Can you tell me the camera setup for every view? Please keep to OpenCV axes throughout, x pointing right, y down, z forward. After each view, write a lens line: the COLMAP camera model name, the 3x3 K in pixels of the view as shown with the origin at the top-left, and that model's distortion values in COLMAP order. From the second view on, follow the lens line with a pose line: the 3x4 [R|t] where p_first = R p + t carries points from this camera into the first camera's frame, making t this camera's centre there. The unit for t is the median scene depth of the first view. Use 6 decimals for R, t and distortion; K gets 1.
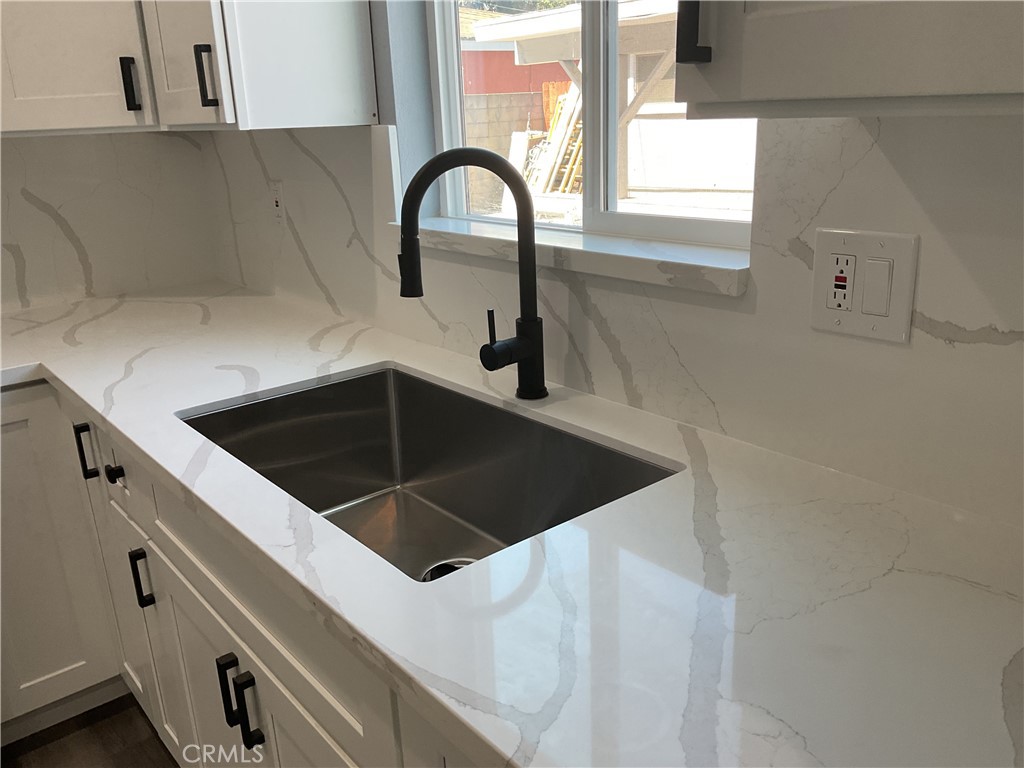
lens RADIAL K [[842.9, 0, 507.7], [0, 842.9, 382.0], [0, 0, 1]] dist [0.102808, -0.202242]
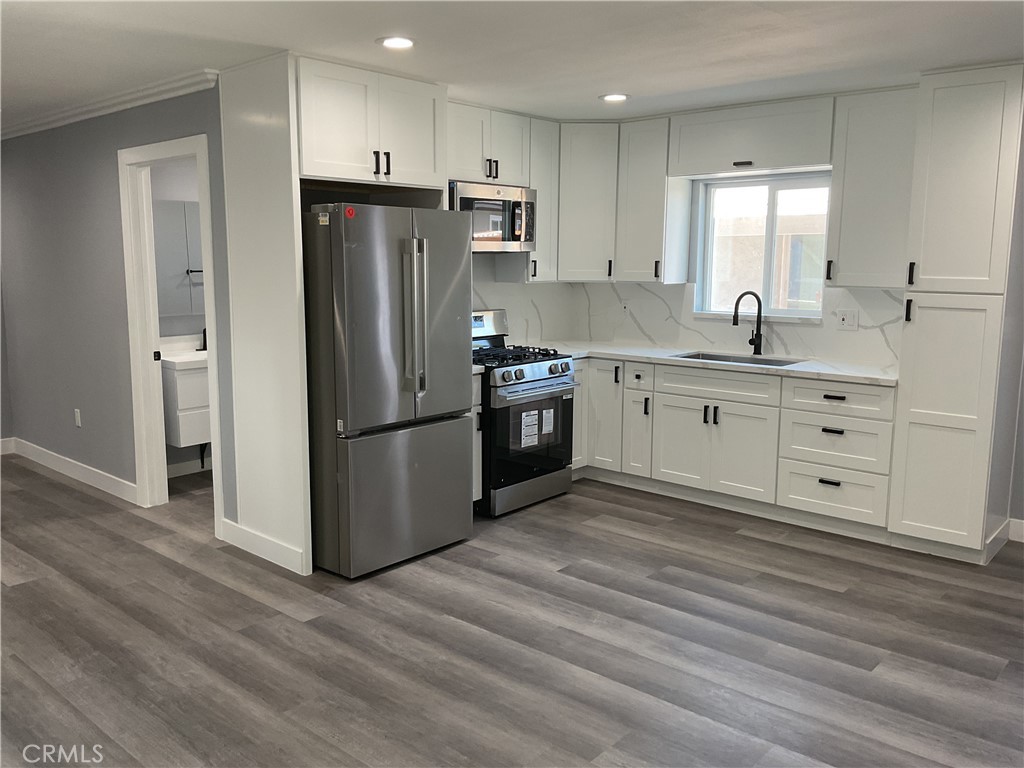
lens RADIAL K [[842.9, 0, 507.7], [0, 842.9, 382.0], [0, 0, 1]] dist [0.102808, -0.202242]
pose [[0.987661, 0.020990, 0.155194, -1.815718], [0.004598, 0.986664, -0.162707, 0.820708], [-0.156540, 0.161413, 0.974393, -2.741424]]
